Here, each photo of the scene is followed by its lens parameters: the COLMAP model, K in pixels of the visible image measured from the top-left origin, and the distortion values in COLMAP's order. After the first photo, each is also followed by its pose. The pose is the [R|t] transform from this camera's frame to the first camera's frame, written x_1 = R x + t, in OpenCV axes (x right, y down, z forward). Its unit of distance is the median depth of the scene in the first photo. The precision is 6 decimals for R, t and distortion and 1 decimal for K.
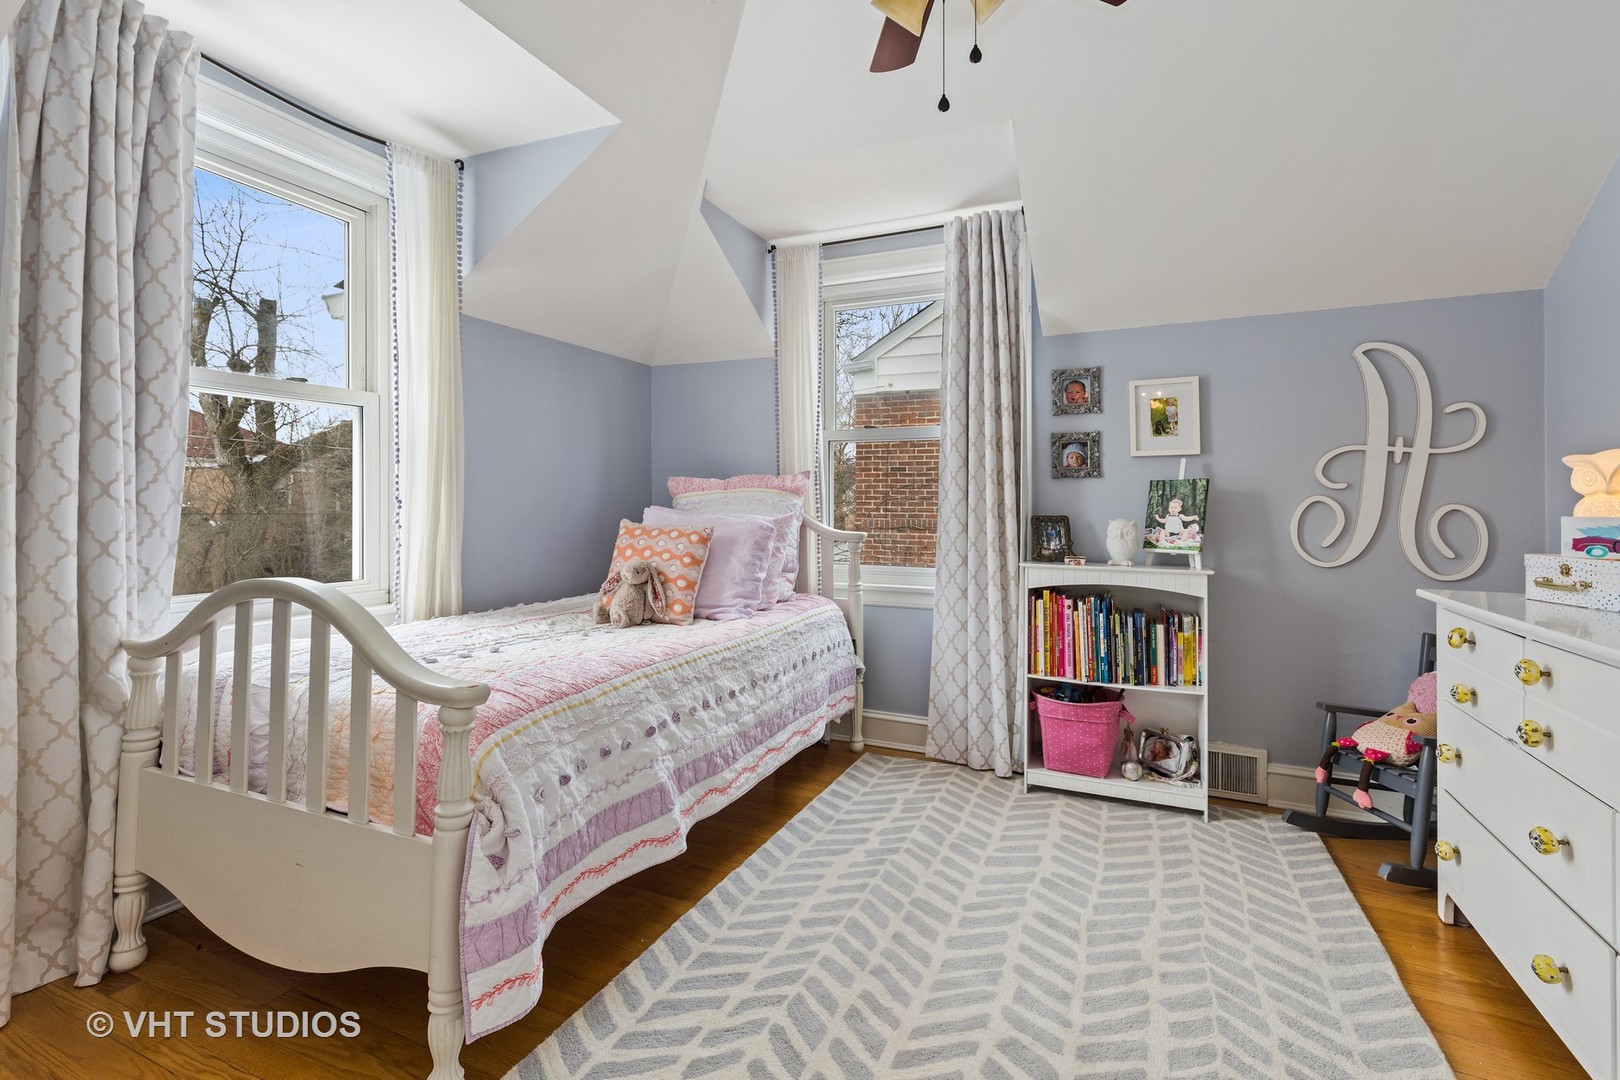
lens RADIAL K [[743.2, 0, 808.9], [0, 743.2, 499.8], [0, 0, 1]] dist [0.001943, 0.000182]
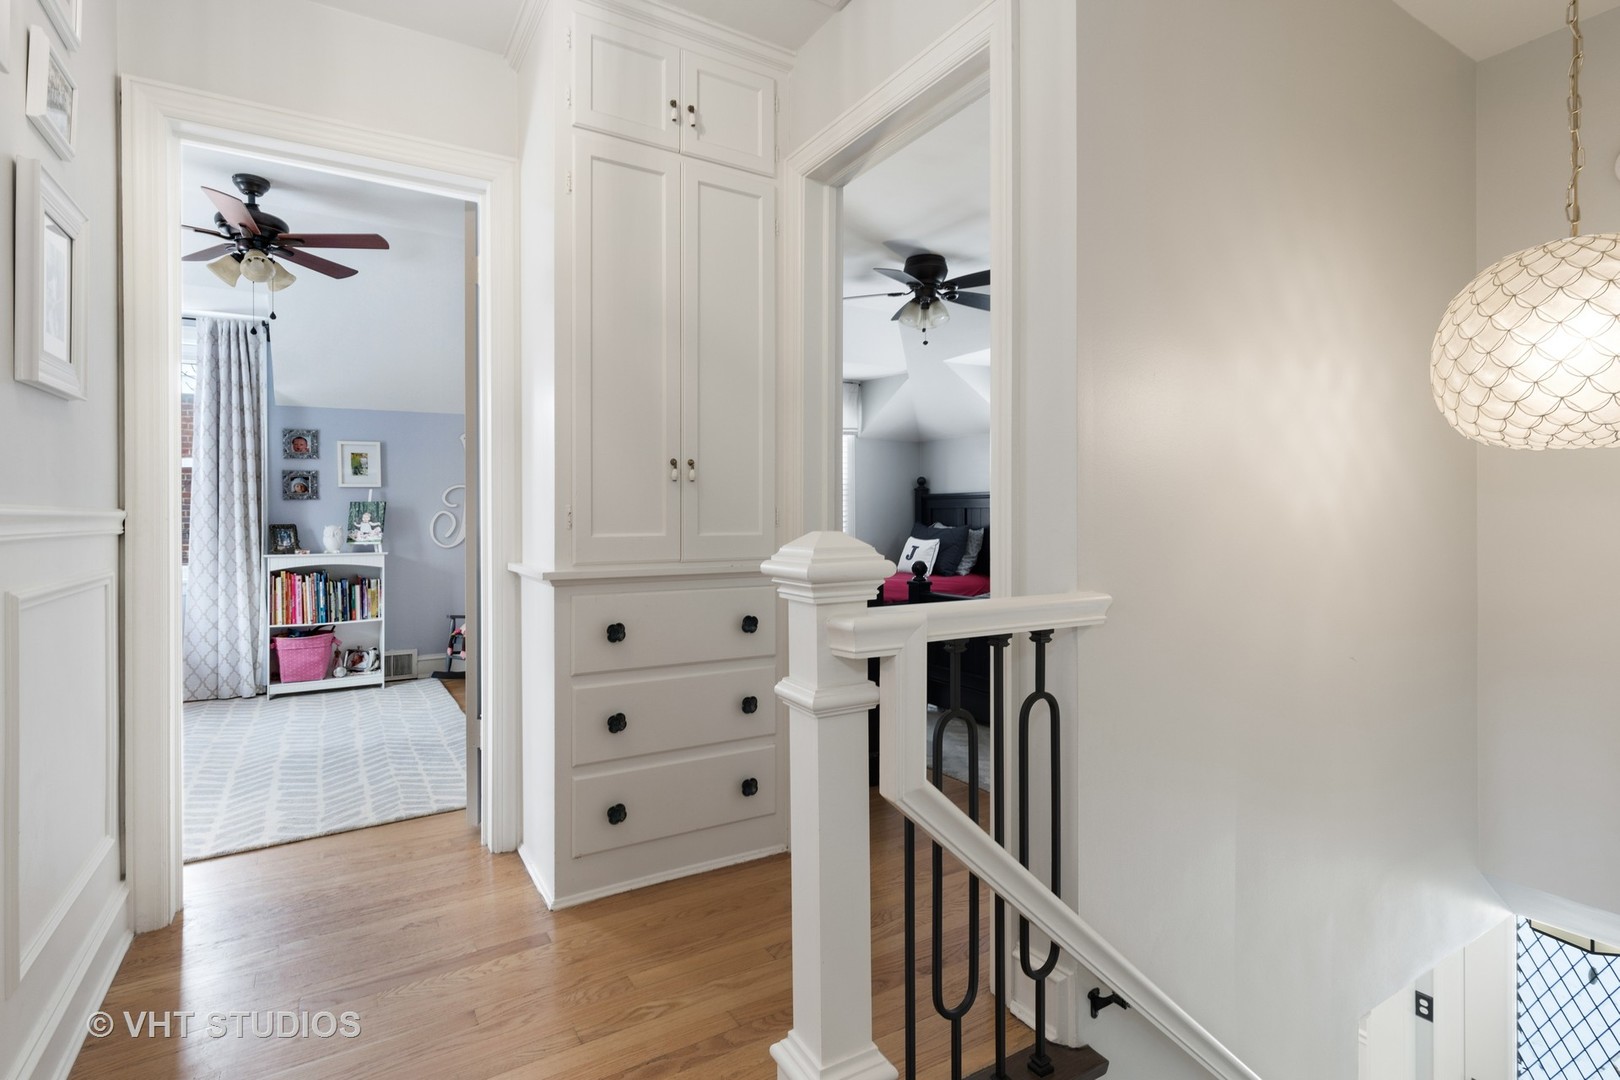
lens RADIAL K [[784.8, 0, 809.4], [0, 784.8, 500.7], [0, 0, 1]] dist [0.001423, 0.000018]
pose [[0.560015, 0.000817, 0.828482, -0.441717], [-0.000637, 1.000000, -0.000556, -0.029382], [-0.828482, -0.000216, 0.560015, -0.873794]]
